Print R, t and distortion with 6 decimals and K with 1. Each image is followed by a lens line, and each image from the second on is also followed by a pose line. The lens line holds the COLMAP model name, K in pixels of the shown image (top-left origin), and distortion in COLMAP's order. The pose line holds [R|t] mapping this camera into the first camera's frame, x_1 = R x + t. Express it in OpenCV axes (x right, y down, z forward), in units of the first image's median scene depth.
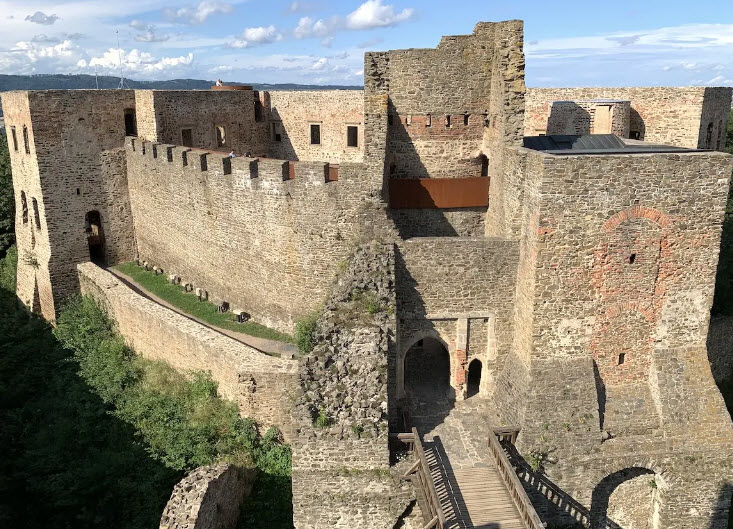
lens RADIAL K [[594.7, 0, 366.5], [0, 594.7, 264.5], [0, 0, 1]] dist [-0.000307, -0.017529]
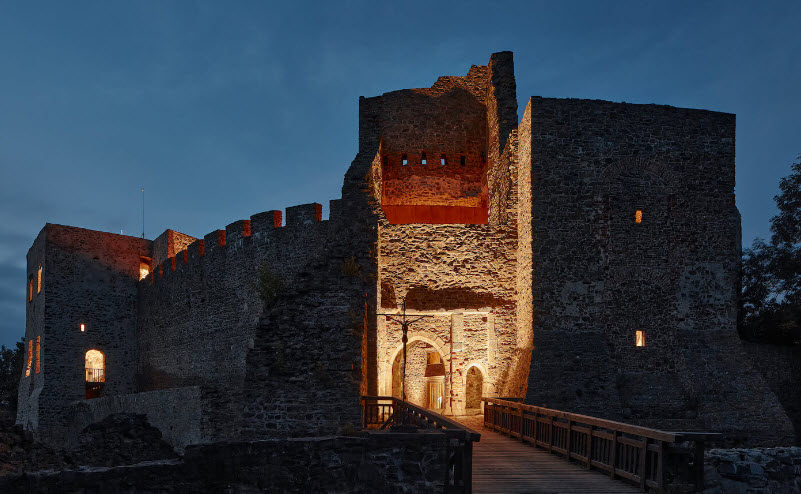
lens RADIAL K [[594.7, 0, 397.3], [0, 594.7, 436.9], [0, 0, 1]] dist [-0.016783, -0.006275]
pose [[0.999745, 0.006805, -0.021535, 0.099782], [-0.012100, 0.966509, -0.256347, 0.527877], [0.019070, 0.256542, 0.966345, 0.205316]]
